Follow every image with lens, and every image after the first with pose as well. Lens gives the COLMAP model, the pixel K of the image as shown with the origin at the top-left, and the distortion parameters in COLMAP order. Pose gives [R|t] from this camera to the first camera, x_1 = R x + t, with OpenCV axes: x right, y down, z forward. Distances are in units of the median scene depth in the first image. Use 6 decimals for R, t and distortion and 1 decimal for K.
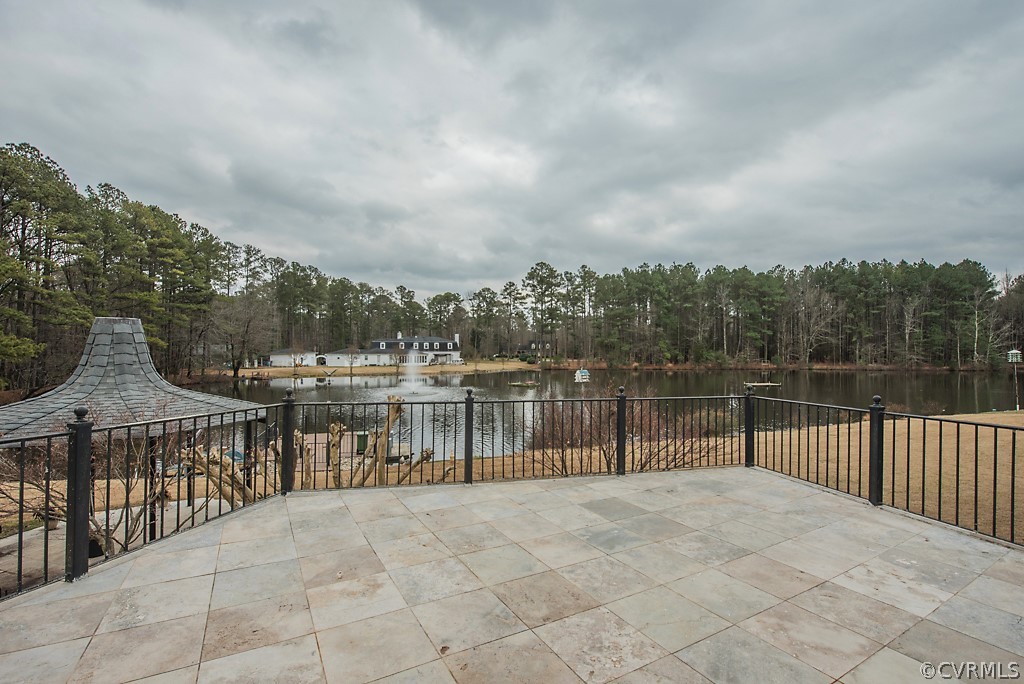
lens RADIAL K [[447.6, 0, 509.3], [0, 447.6, 348.6], [0, 0, 1]] dist [-0.002447, -0.000481]
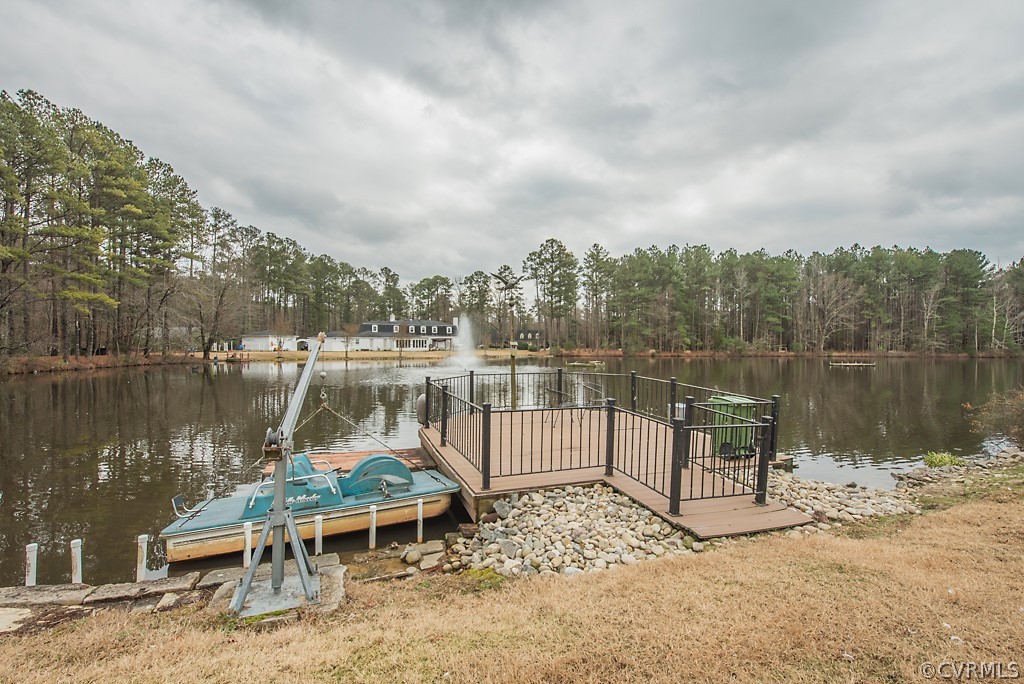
lens RADIAL K [[435.0, 0, 504.7], [0, 435.0, 348.4], [0, 0, 1]] dist [-0.004871, -0.000802]
pose [[0.996591, 0.004718, 0.082367, -0.096445], [-0.005300, 0.999962, 0.006854, 0.025081], [-0.082332, -0.007267, 0.996578, 0.121190]]
